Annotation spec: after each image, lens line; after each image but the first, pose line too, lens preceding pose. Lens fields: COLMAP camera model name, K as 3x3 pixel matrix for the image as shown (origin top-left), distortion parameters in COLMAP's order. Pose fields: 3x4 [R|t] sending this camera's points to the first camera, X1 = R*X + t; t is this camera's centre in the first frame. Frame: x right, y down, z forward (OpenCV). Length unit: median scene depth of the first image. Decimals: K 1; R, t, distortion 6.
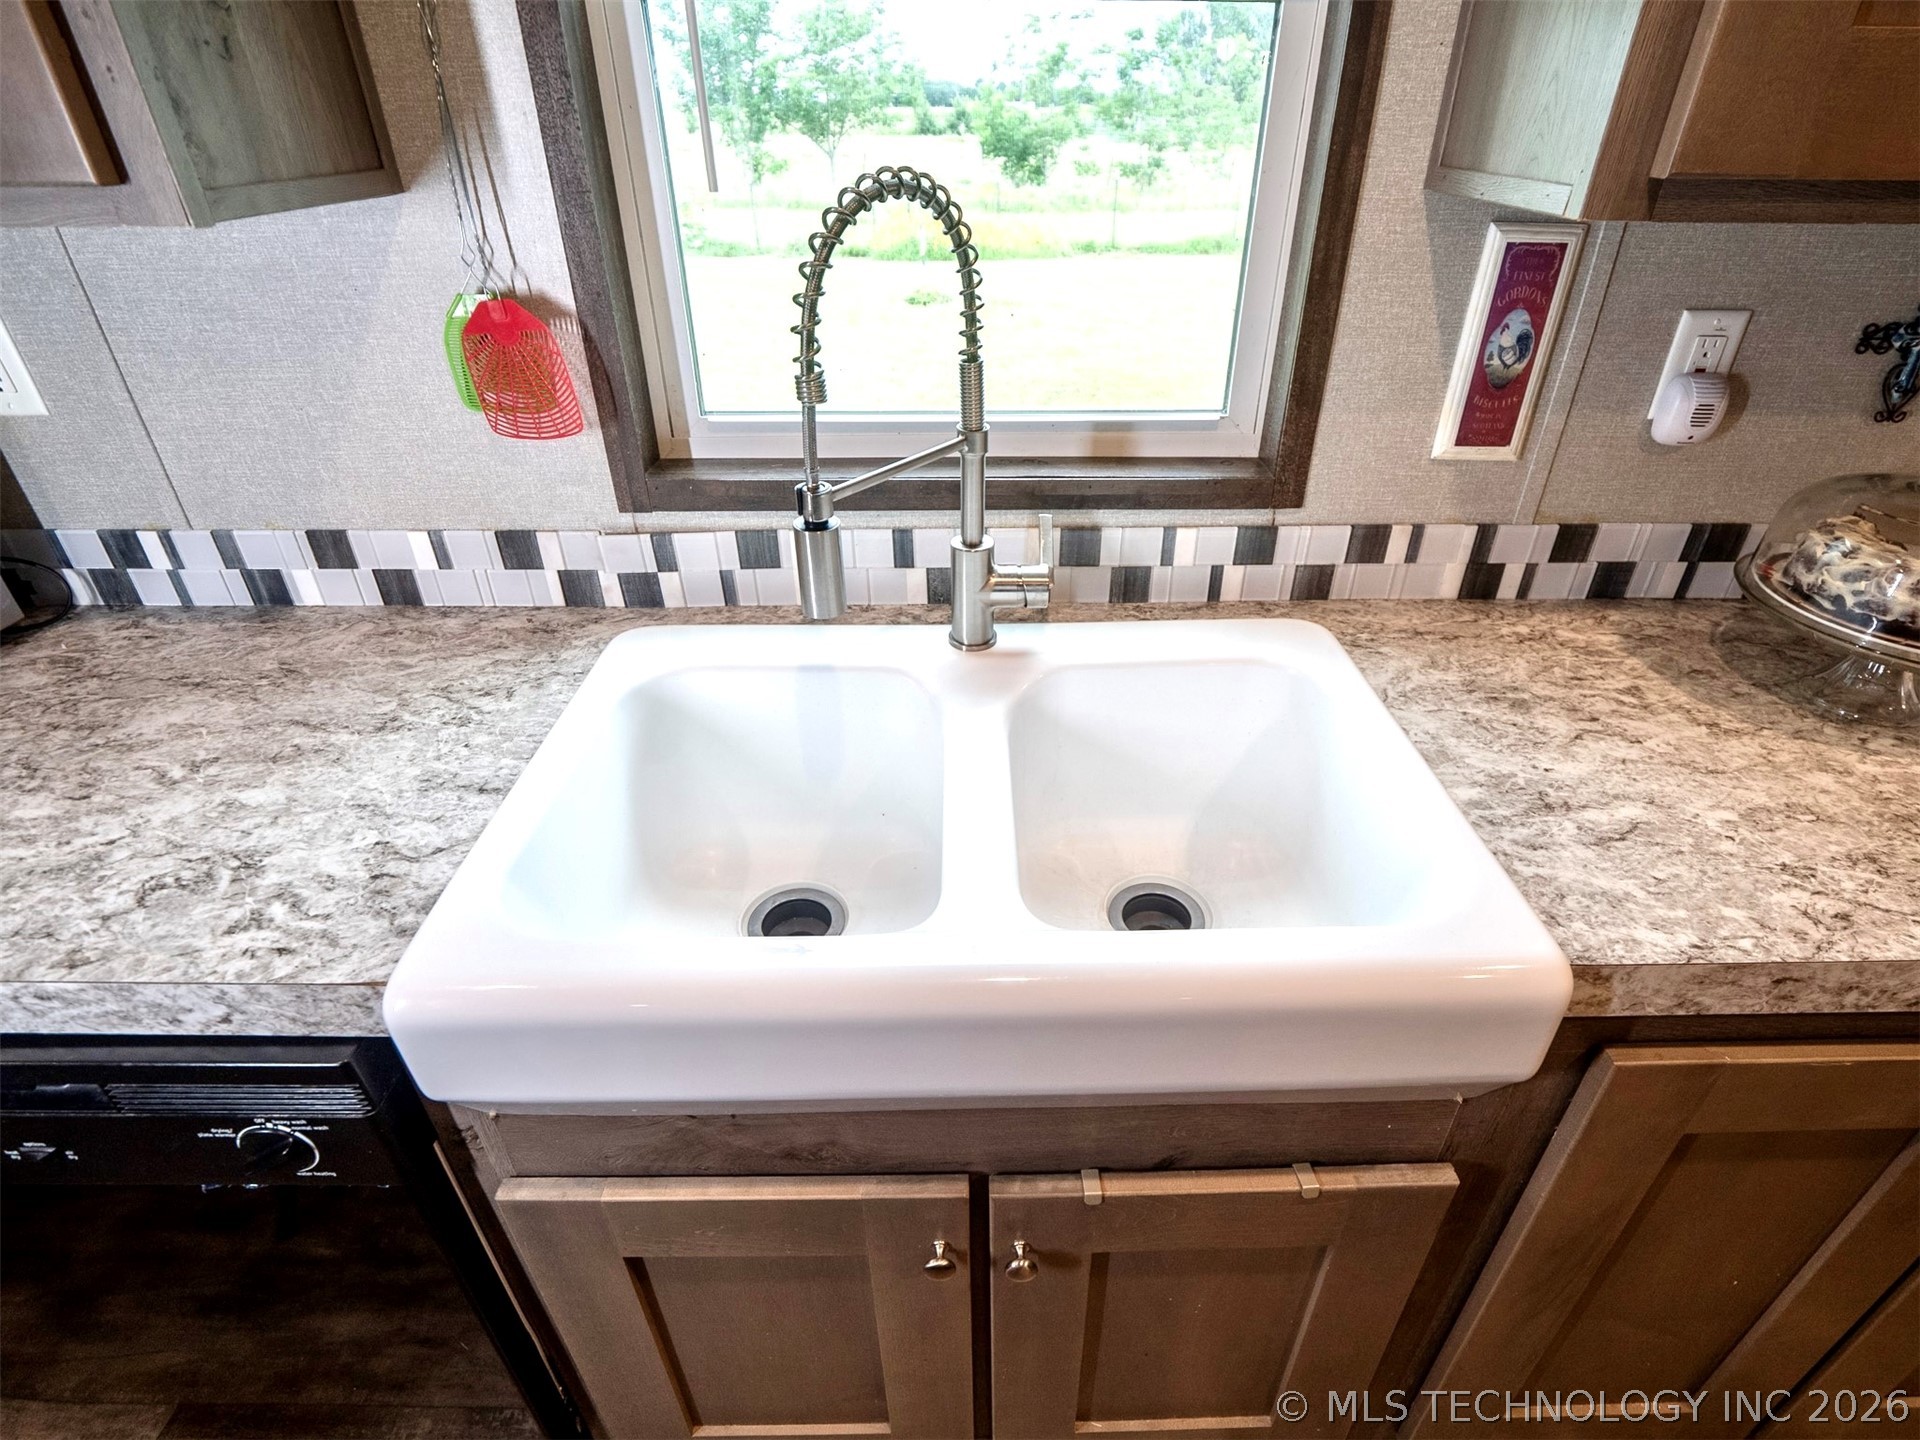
lens RADIAL K [[937.1, 0, 971.0], [0, 937.1, 695.8], [0, 0, 1]] dist [-0.000192, -0.019564]
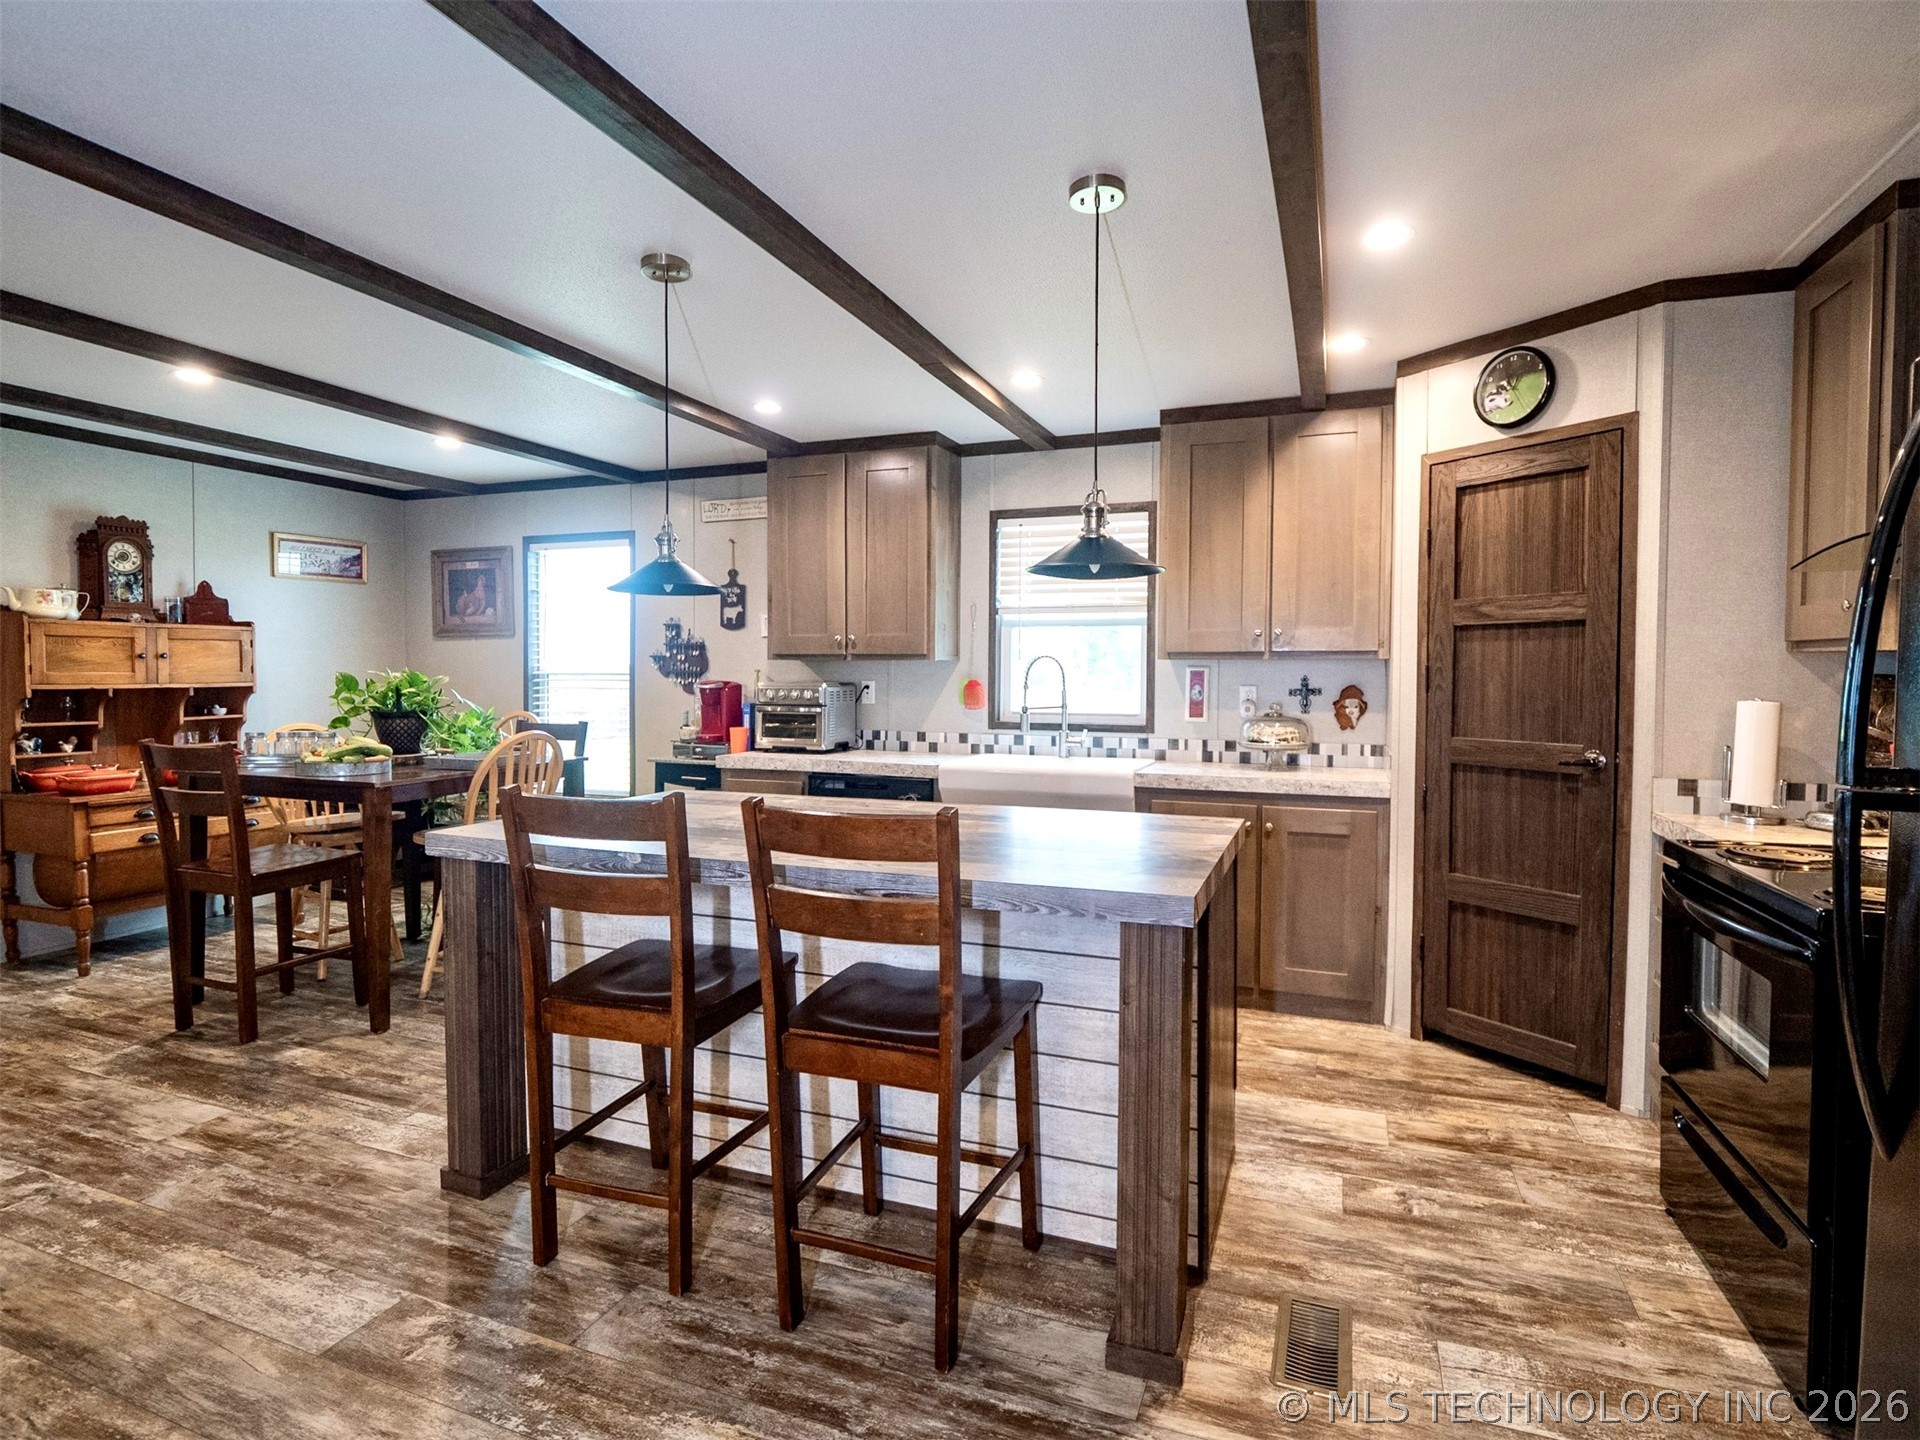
lens RADIAL K [[960.5, 0, 977.4], [0, 960.5, 702.6], [0, 0, 1]] dist [-0.008490, -0.000510]
pose [[0.930344, 0.013359, -0.366445, 1.140869], [-0.185979, 0.878455, -0.440146, 1.583867], [0.316025, 0.477638, 0.819750, -2.563252]]
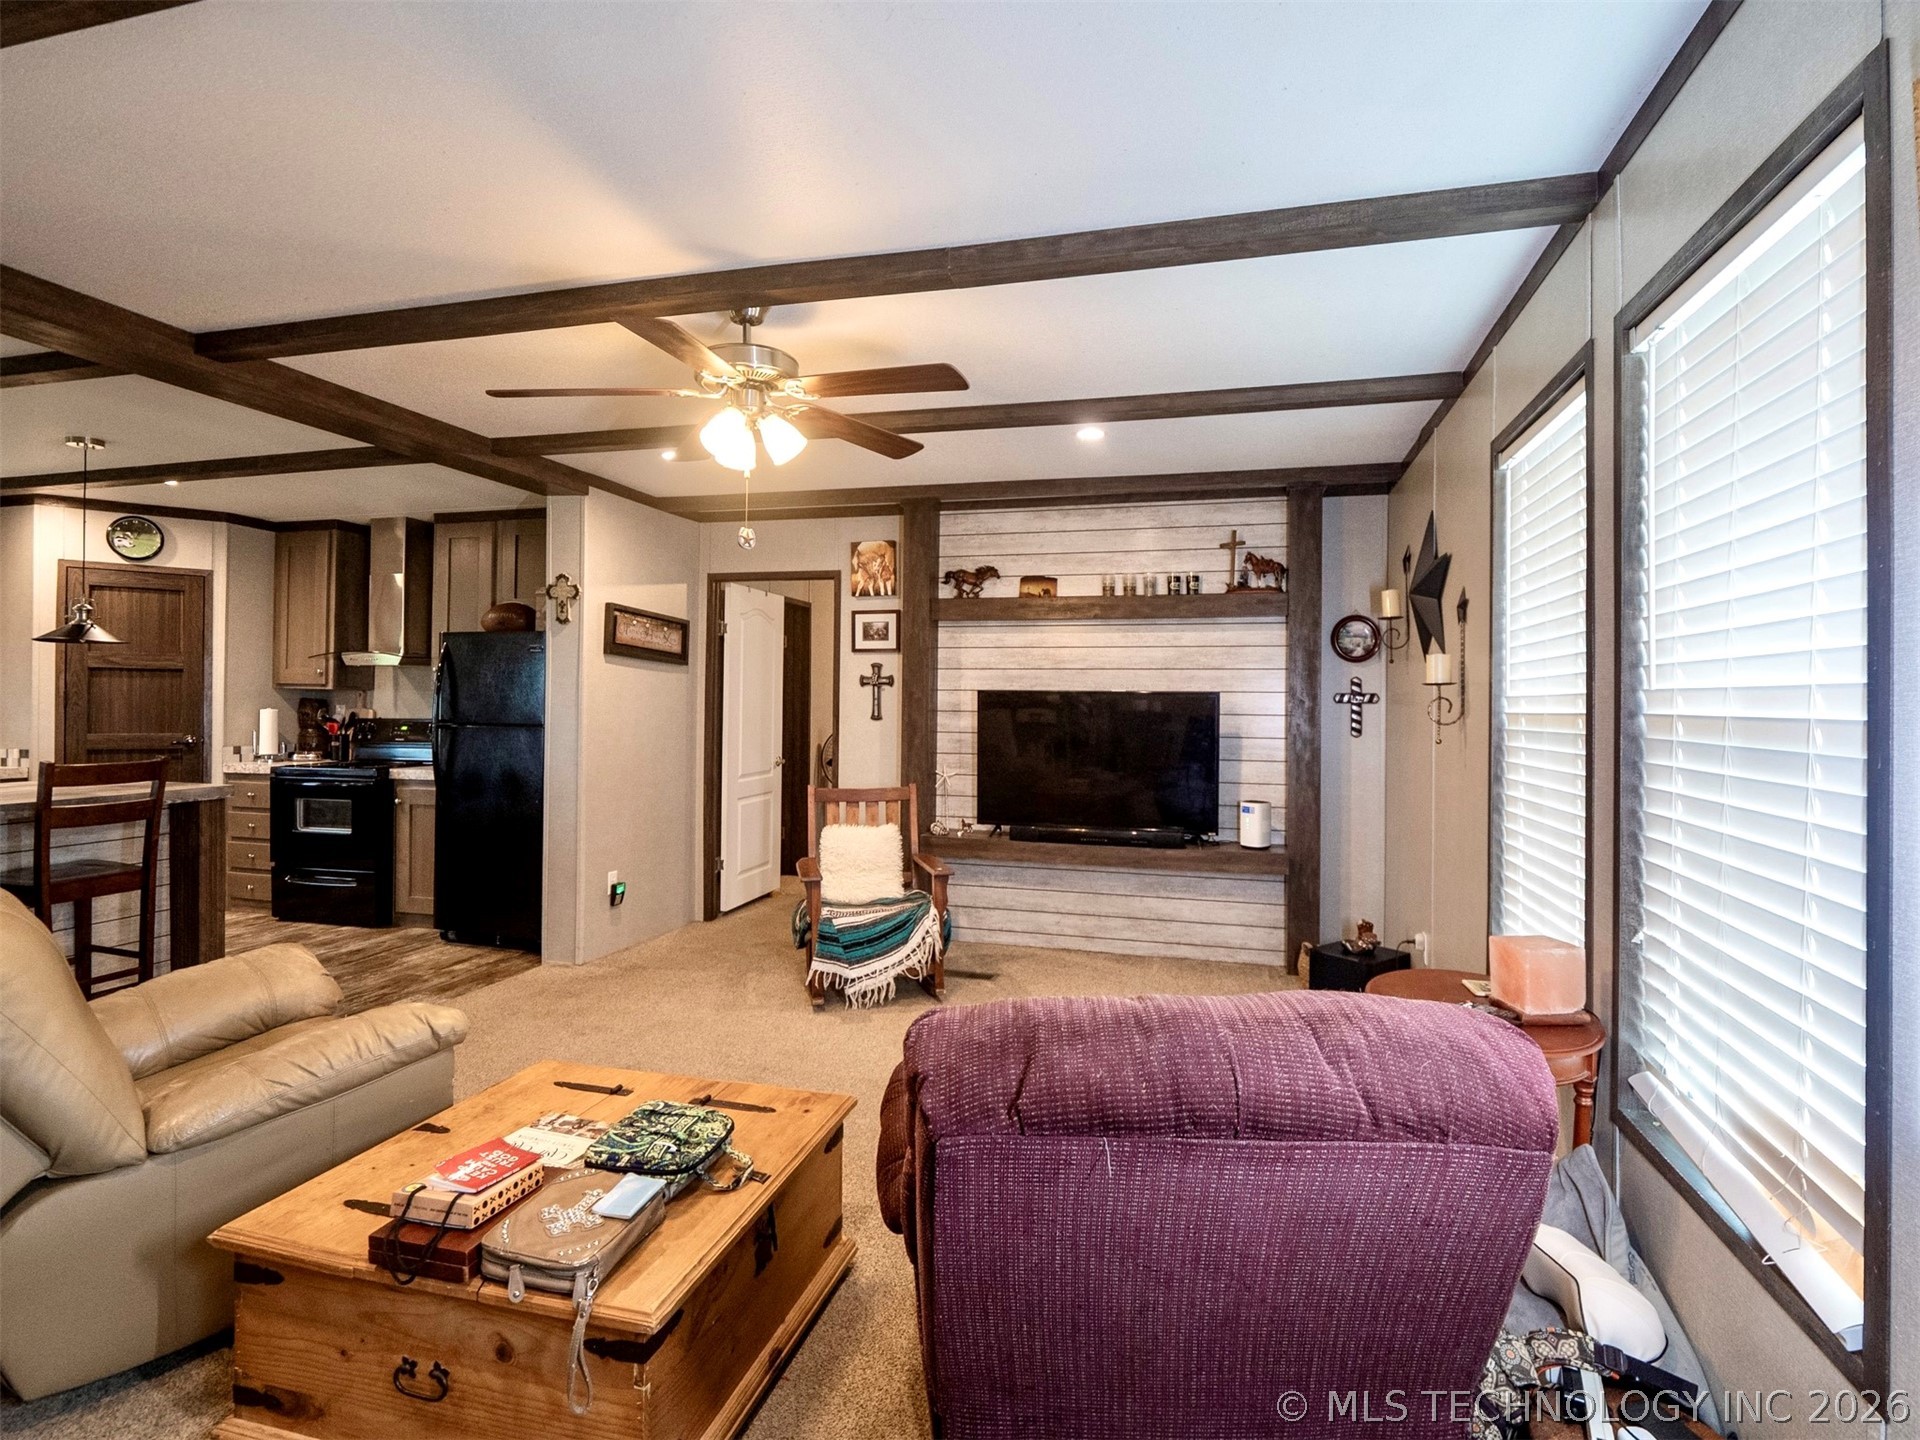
lens RADIAL K [[952.8, 0, 990.0], [0, 952.8, 698.2], [0, 0, 1]] dist [0.000168, -0.008575]
pose [[0.266359, 0.007020, 0.963848, -2.036082], [0.475566, 0.868828, -0.137751, 2.817627], [-0.838385, 0.495065, 0.228082, -4.712682]]
